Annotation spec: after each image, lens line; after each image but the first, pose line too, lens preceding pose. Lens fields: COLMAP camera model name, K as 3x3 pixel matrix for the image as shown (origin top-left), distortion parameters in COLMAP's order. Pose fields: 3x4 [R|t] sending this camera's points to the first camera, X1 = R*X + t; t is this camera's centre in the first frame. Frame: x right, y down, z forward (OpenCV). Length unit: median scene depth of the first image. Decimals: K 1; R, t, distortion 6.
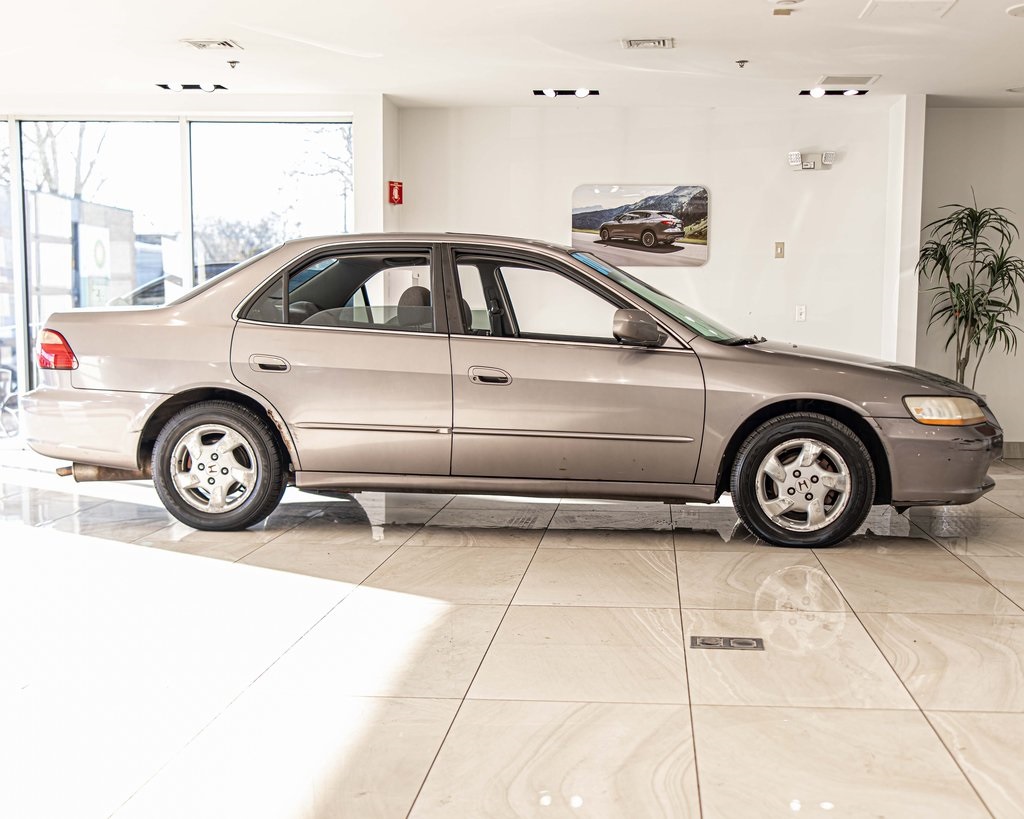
lens RADIAL K [[1287.7, 0, 556.1], [0, 1287.7, 458.1], [0, 0, 1]] dist [0.003129, 0.012259]
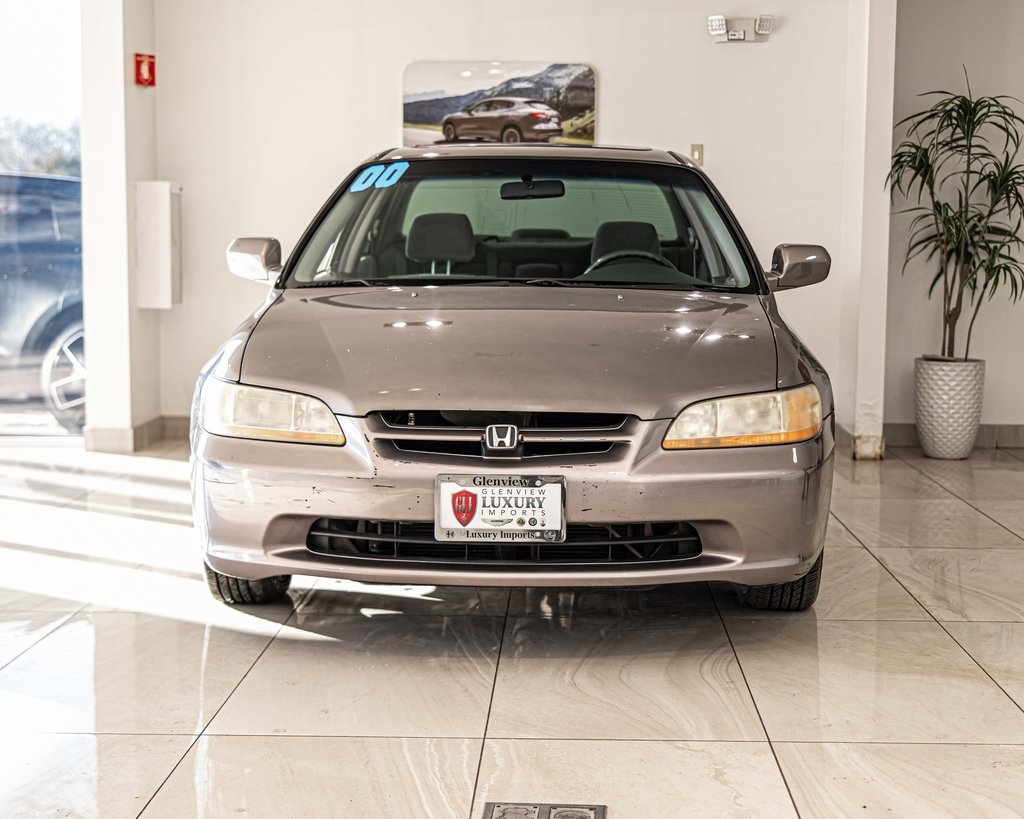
lens RADIAL K [[1501.7, 0, 567.3], [0, 1501.7, 410.2], [0, 0, 1]] dist [0.008799, -0.074951]
pose [[0.998801, -0.004244, 0.048765, 0.063810], [0.004230, 0.999991, 0.000390, -0.022907], [-0.048766, -0.000183, 0.998810, 0.186437]]
